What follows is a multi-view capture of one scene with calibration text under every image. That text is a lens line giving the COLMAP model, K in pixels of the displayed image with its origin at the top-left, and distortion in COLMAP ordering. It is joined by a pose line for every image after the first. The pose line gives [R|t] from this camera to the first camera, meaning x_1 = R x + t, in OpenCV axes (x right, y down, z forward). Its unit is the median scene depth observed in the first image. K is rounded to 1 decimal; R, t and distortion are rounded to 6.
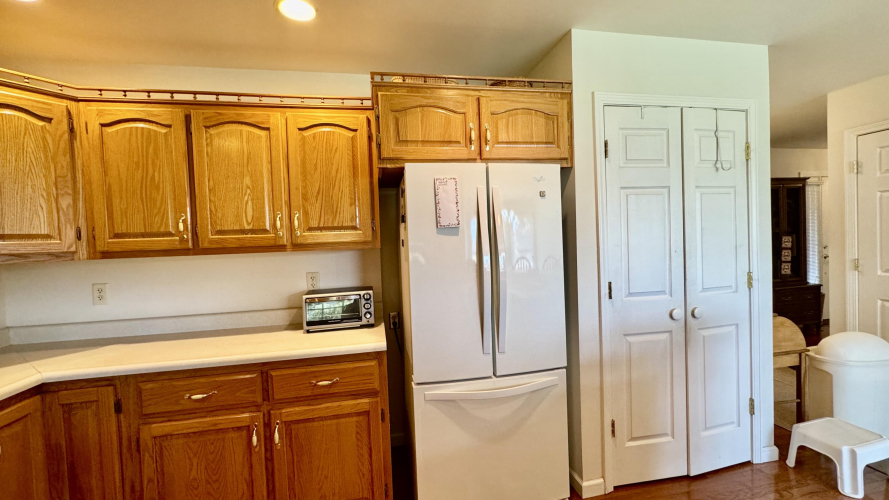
lens RADIAL K [[358.2, 0, 443.4], [0, 358.2, 248.0], [0, 0, 1]] dist [-0.003152, 0.000078]
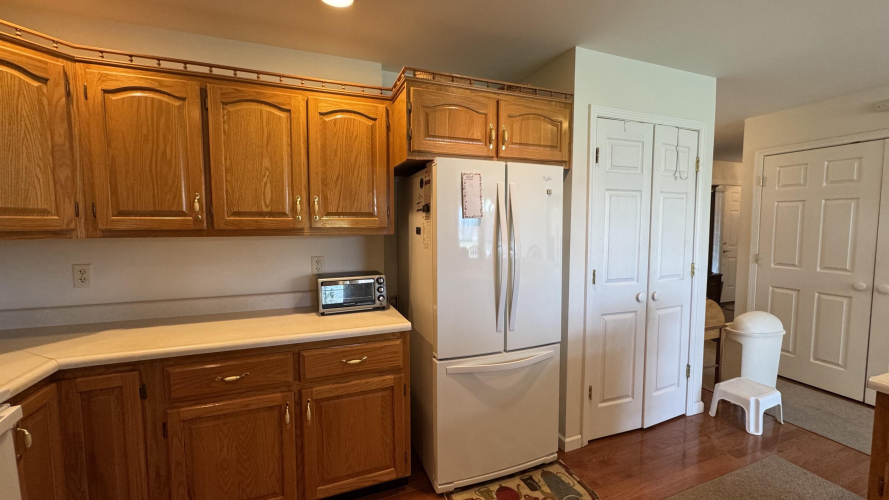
lens RADIAL K [[358.2, 0, 443.4], [0, 358.2, 248.0], [0, 0, 1]] dist [-0.003152, 0.000078]
pose [[0.983333, 0.024166, 0.180199, -0.245017], [-0.031173, 0.998860, 0.036152, -0.003546], [-0.179120, -0.041166, 0.982966, -0.064510]]
